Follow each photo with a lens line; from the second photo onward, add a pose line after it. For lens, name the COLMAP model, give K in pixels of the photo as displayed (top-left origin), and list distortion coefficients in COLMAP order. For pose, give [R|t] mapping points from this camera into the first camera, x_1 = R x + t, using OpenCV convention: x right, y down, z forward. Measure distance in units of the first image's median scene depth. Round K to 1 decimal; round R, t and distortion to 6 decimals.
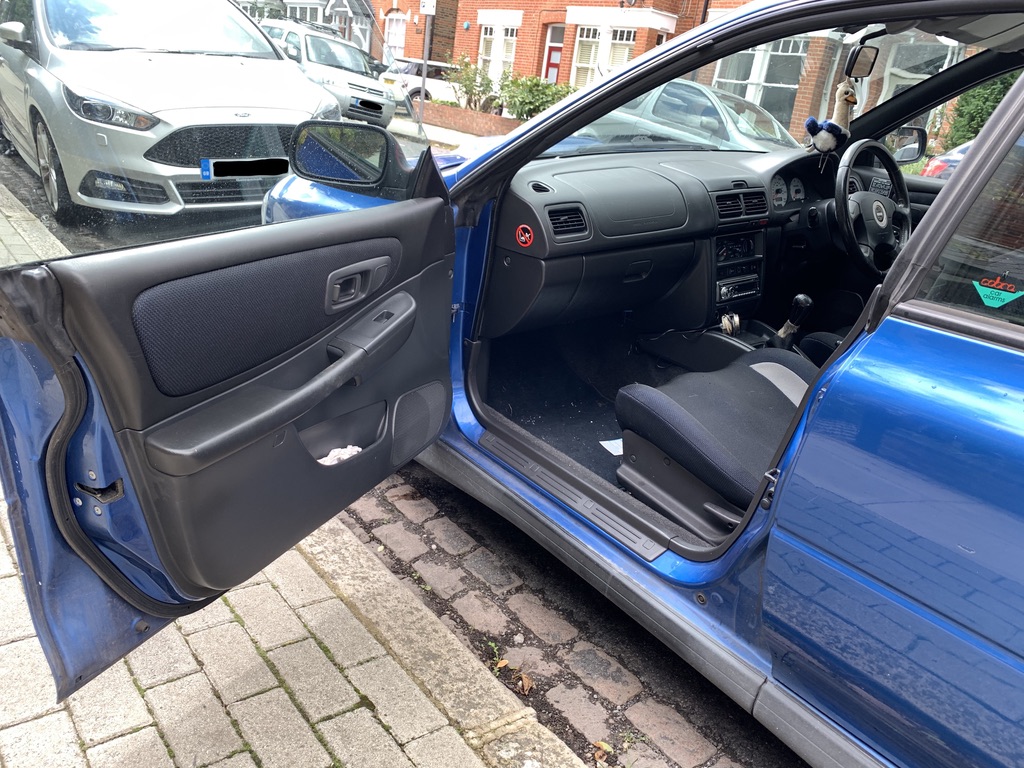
lens RADIAL K [[784.4, 0, 527.9], [0, 784.4, 365.5], [0, 0, 1]] dist [0.020237, -0.016724]
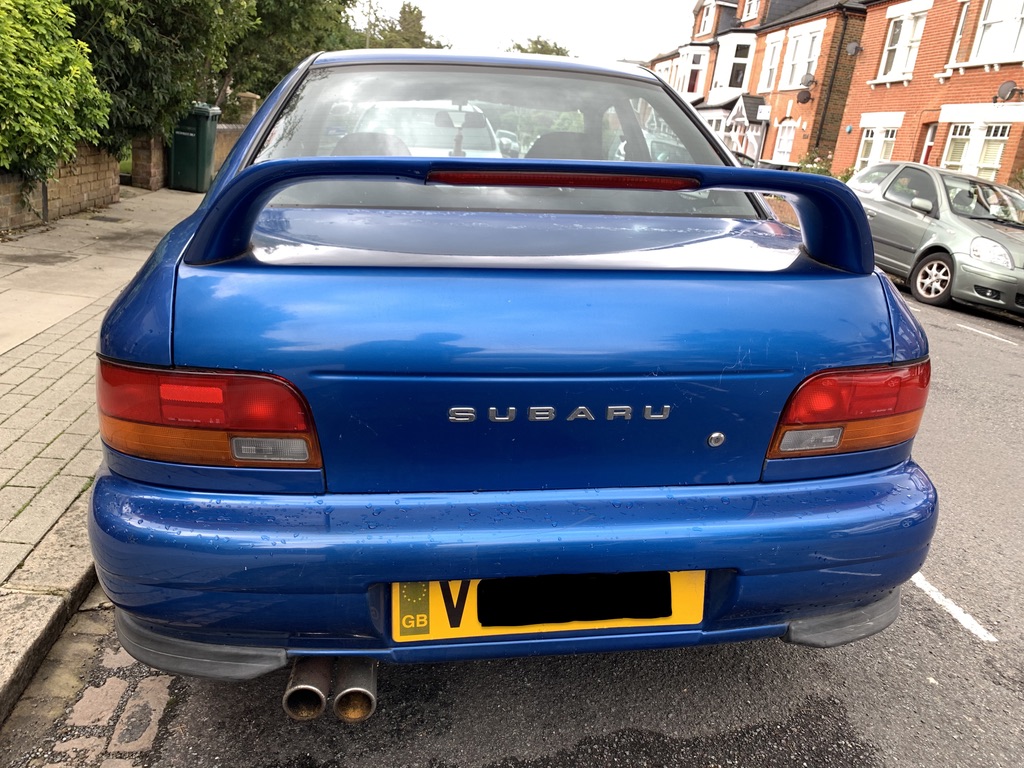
lens RADIAL K [[784.4, 0, 518.1], [0, 784.4, 378.4], [0, 0, 1]] dist [0.020237, -0.016724]
pose [[0.852636, 0.121626, -0.508153, 0.148442], [-0.178037, 0.981960, -0.063699, 0.030471], [0.491238, 0.144782, 0.858908, -0.043171]]
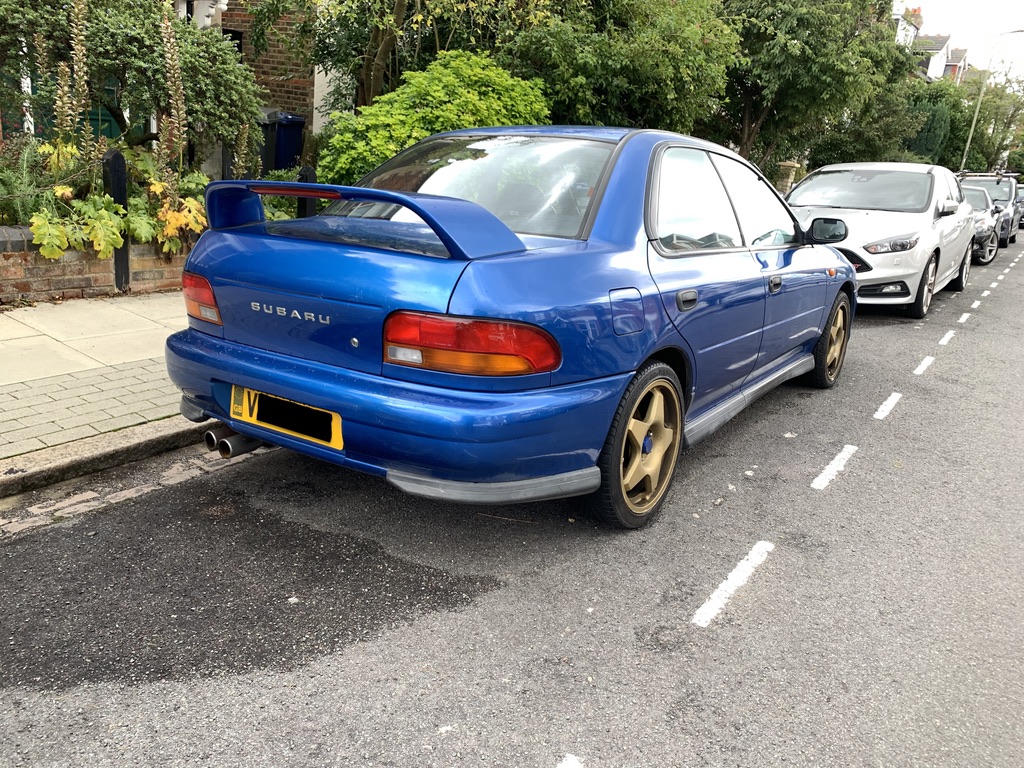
lens RADIAL K [[784.4, 0, 506.8], [0, 784.4, 385.1], [0, 0, 1]] dist [0.020237, -0.016724]
pose [[0.267669, 0.190416, -0.944508, 0.249242], [-0.382499, 0.920723, 0.077222, 0.016081], [0.884335, 0.340603, 0.319283, 0.009682]]
